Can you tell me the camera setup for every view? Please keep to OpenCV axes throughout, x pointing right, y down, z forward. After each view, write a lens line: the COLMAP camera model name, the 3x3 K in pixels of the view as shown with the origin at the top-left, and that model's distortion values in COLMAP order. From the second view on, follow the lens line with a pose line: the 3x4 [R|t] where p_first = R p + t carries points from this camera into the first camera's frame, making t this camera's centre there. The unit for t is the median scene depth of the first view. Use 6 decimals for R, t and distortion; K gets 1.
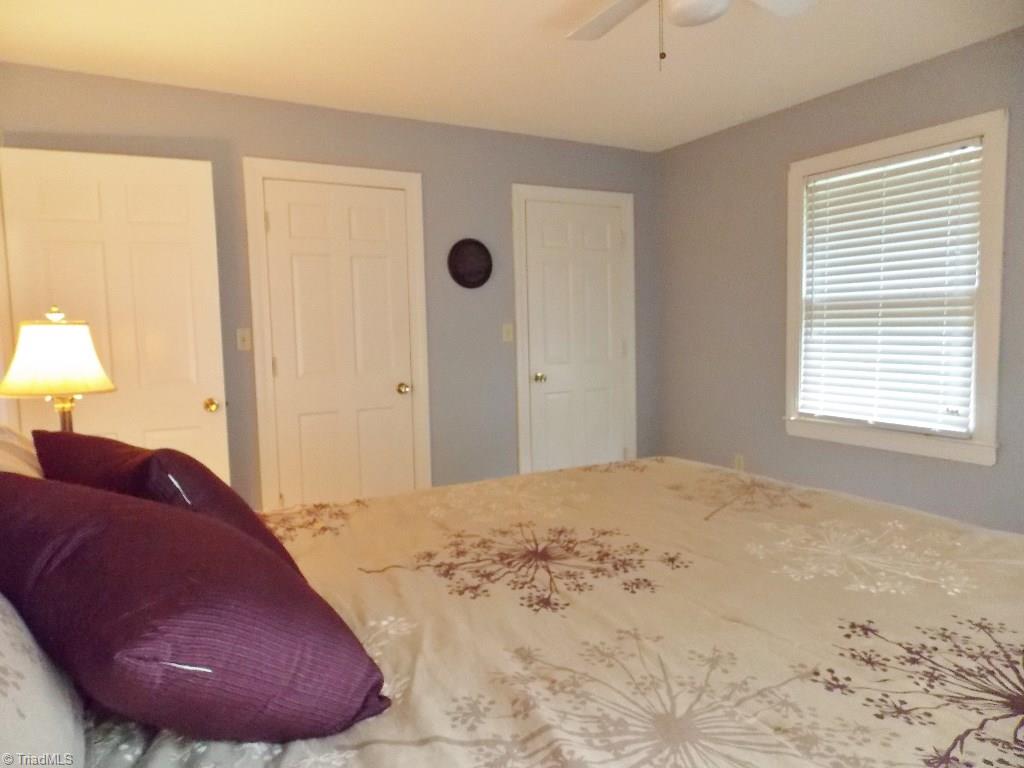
lens RADIAL K [[687.9, 0, 511.6], [0, 687.9, 382.6], [0, 0, 1]] dist [-0.005205, 0.003794]
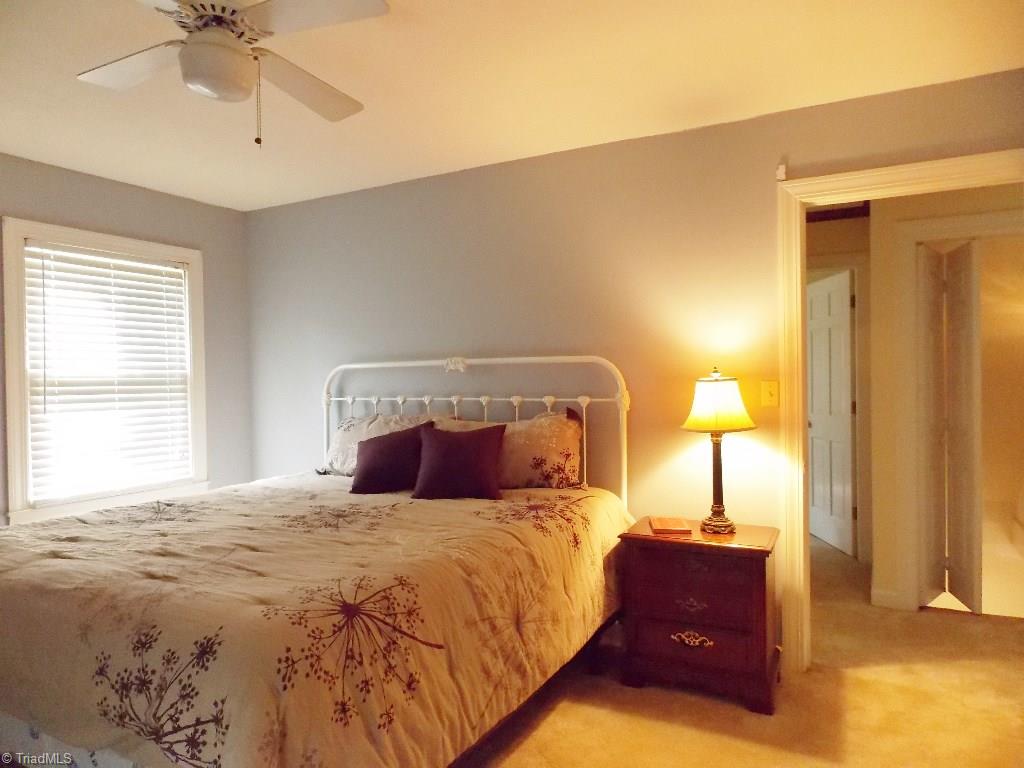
lens RADIAL K [[687.9, 0, 512.6], [0, 687.9, 384.4], [0, 0, 1]] dist [-0.005205, 0.003794]
pose [[-0.530977, 0.028740, 0.846899, -0.736652], [0.099514, 0.994624, 0.028639, -0.078037], [-0.841523, 0.099485, -0.530982, 1.049900]]
